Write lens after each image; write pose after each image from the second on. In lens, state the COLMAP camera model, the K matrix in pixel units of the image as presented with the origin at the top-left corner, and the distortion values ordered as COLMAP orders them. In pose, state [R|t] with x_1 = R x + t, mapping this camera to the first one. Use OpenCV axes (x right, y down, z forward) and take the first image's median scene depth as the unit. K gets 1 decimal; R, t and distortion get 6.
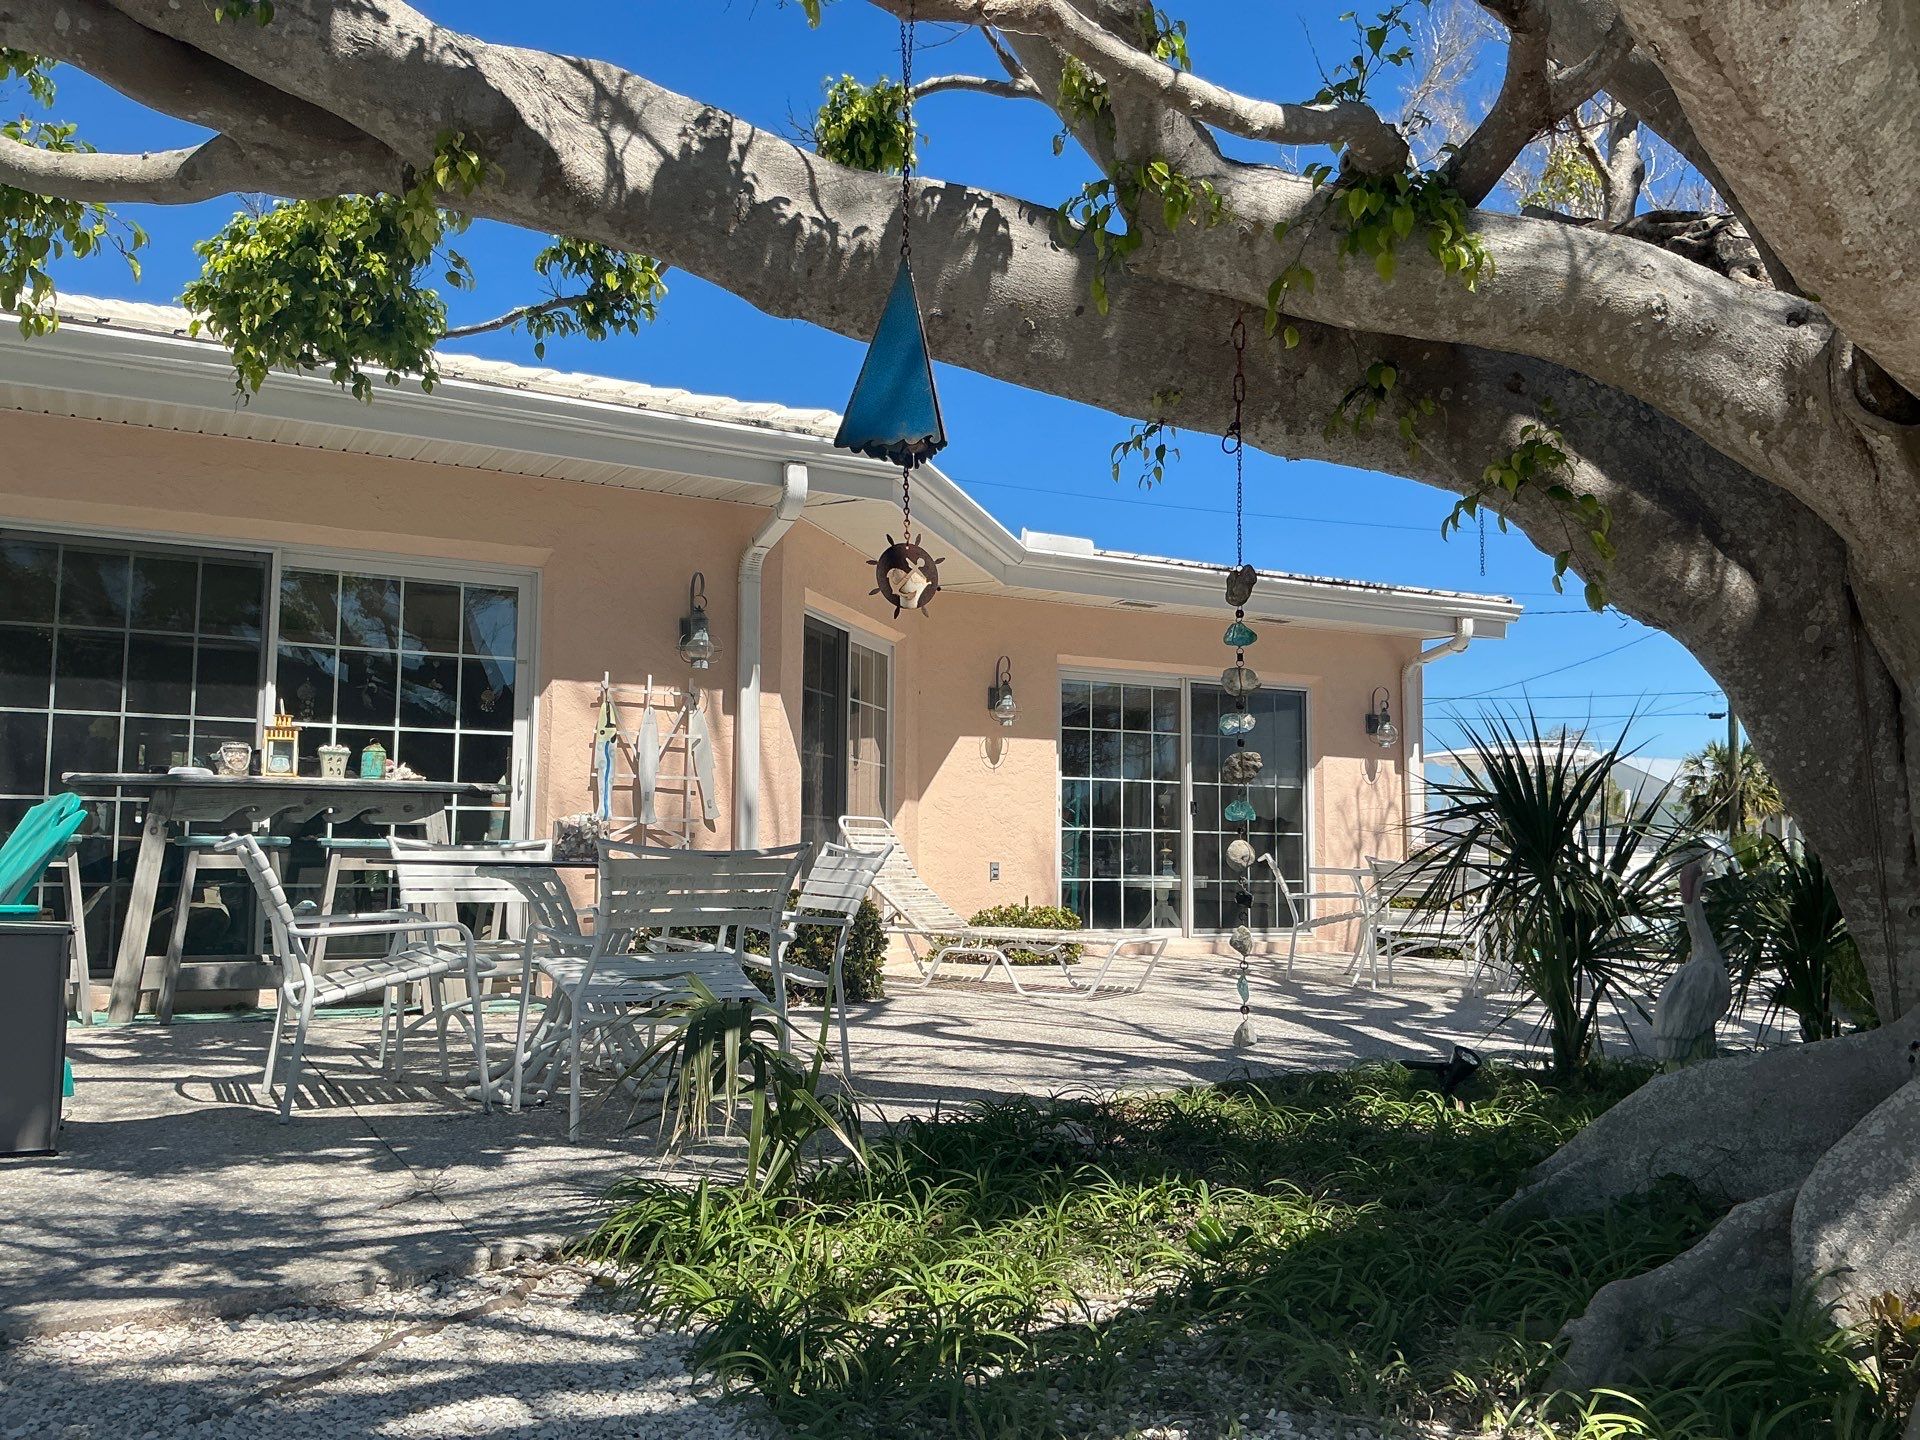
lens RADIAL K [[1485.7, 0, 960.0], [0, 1485.7, 720.0], [0, 0, 1]] dist [0.014965, -0.049808]
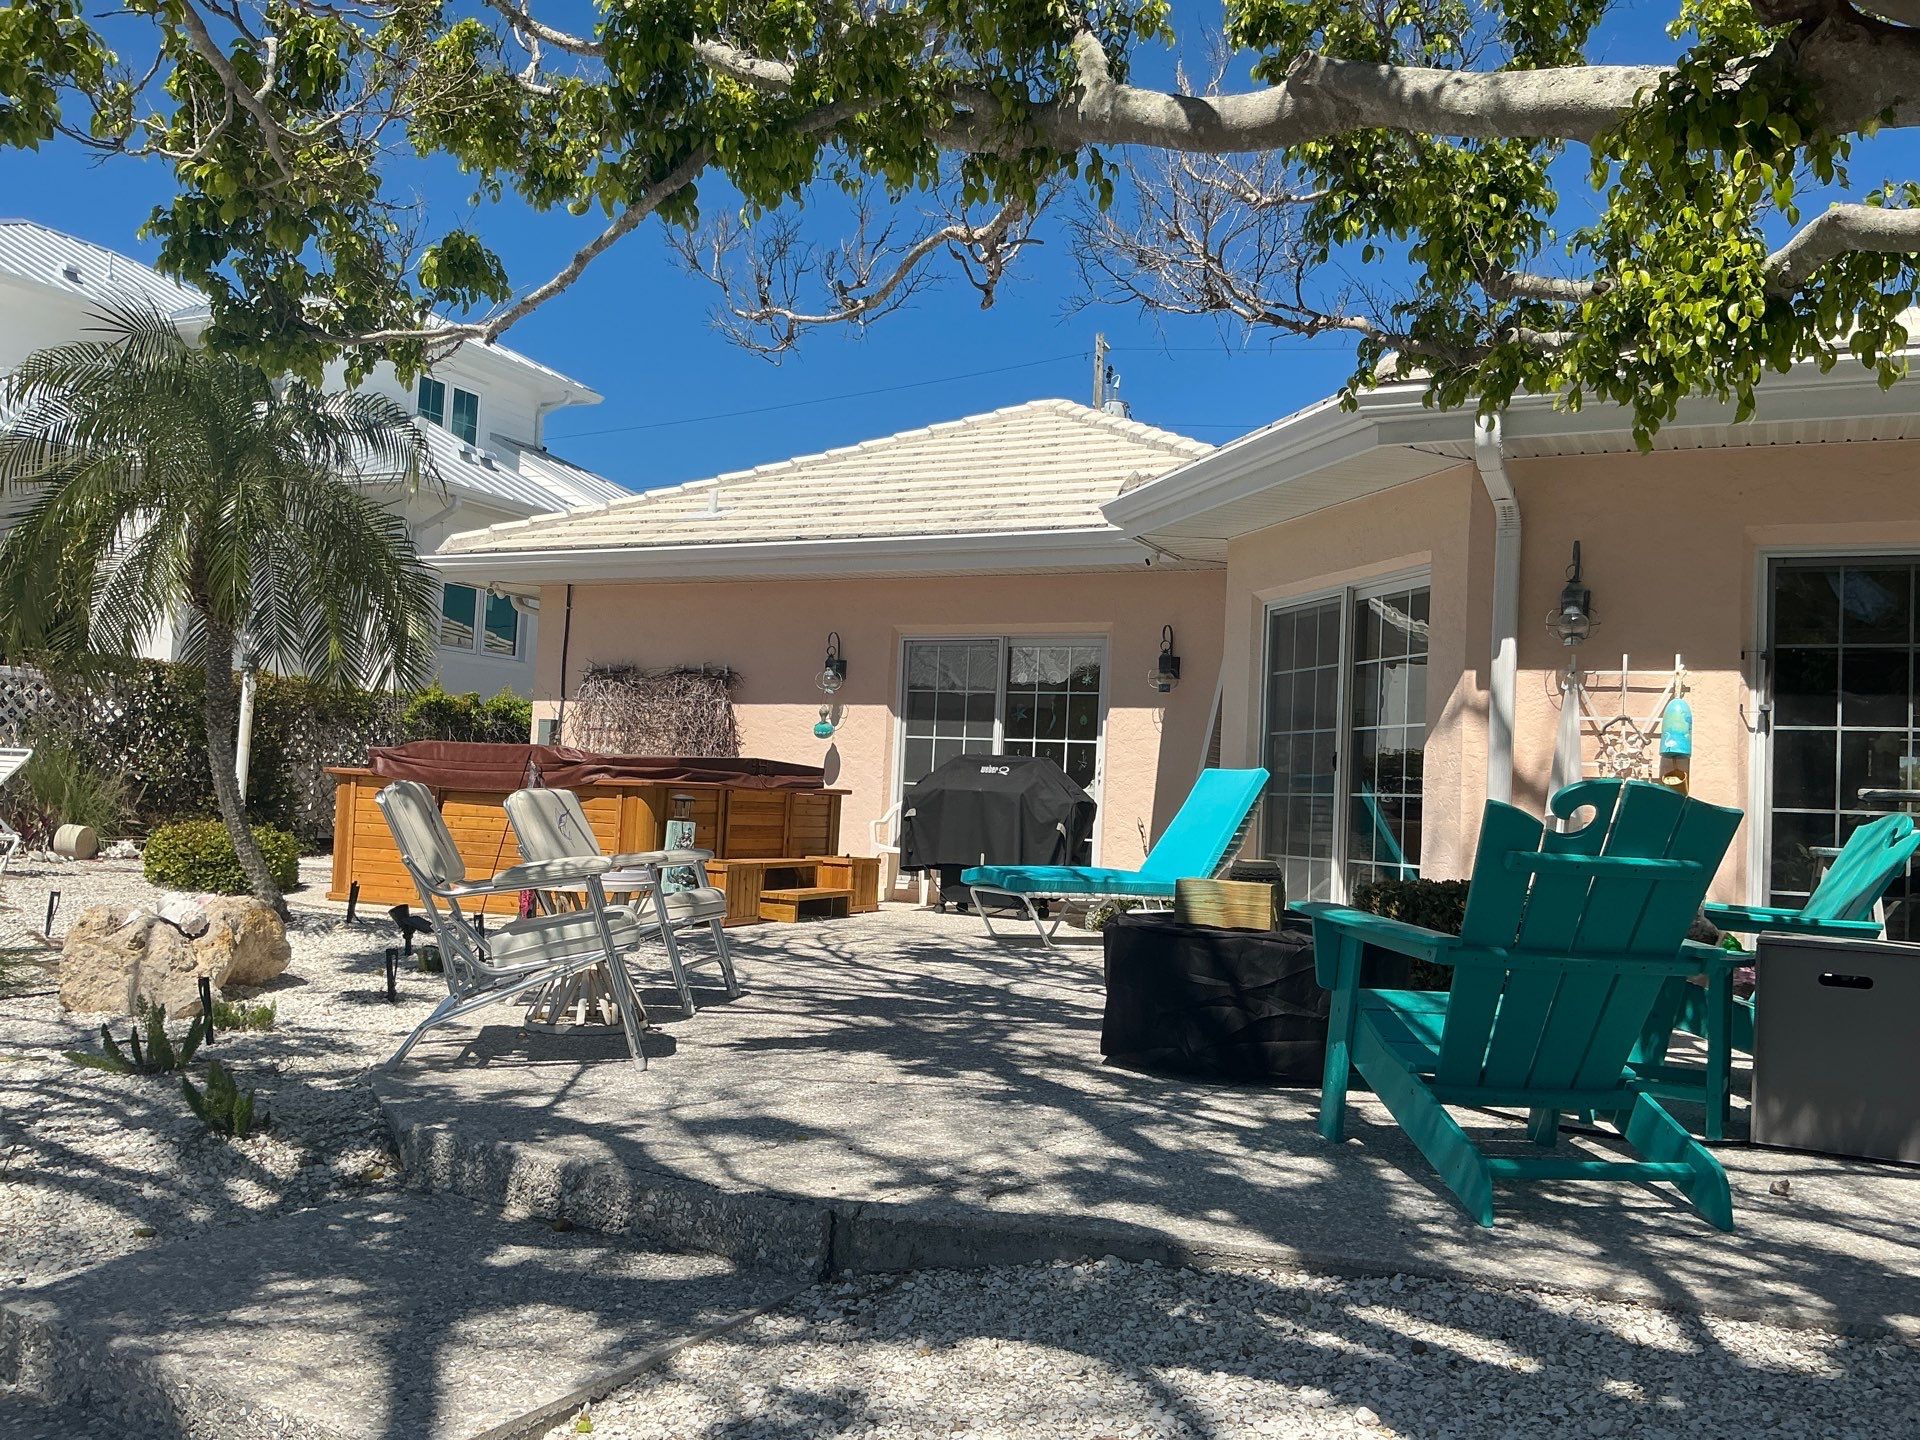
lens RADIAL K [[1536.3, 0, 960.0], [0, 1536.3, 720.0], [0, 0, 1]] dist [0.072544, -0.183171]
pose [[0.576940, -0.027207, -0.816334, -0.123805], [0.036554, 0.999304, -0.007471, -0.036525], [0.815968, -0.025530, 0.577532, -0.163155]]
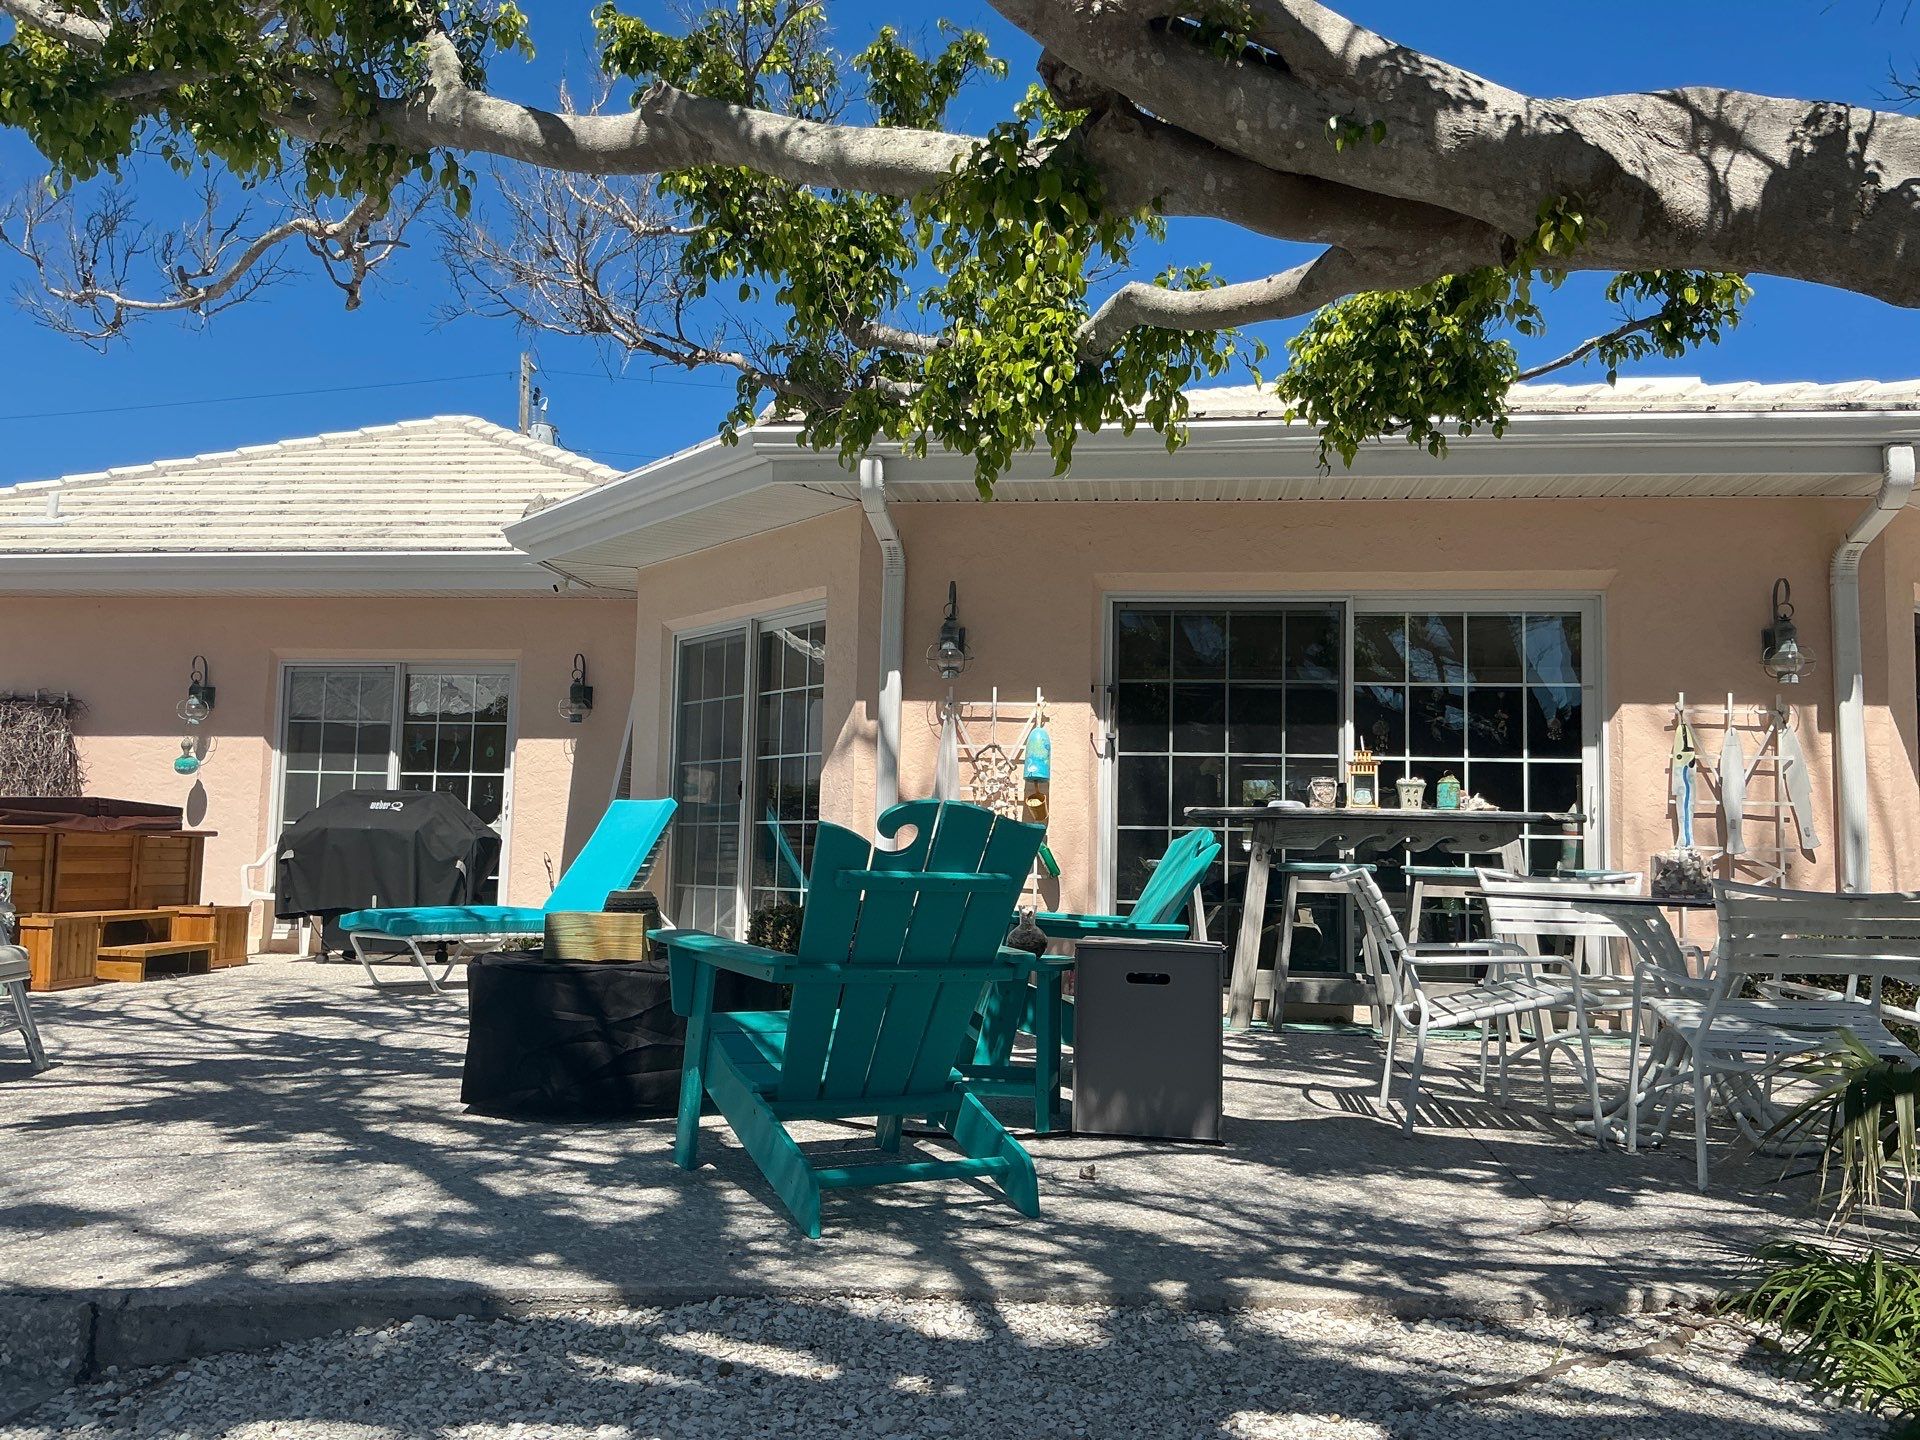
lens RADIAL K [[1518.5, 0, 1025.1], [0, 1518.5, 722.3], [0, 0, 1]] dist [0.066493, -0.136670]
pose [[0.824310, -0.044446, -0.564391, -0.045845], [0.043062, 0.998948, -0.015774, -0.023650], [0.564498, -0.011301, 0.825357, -0.066173]]
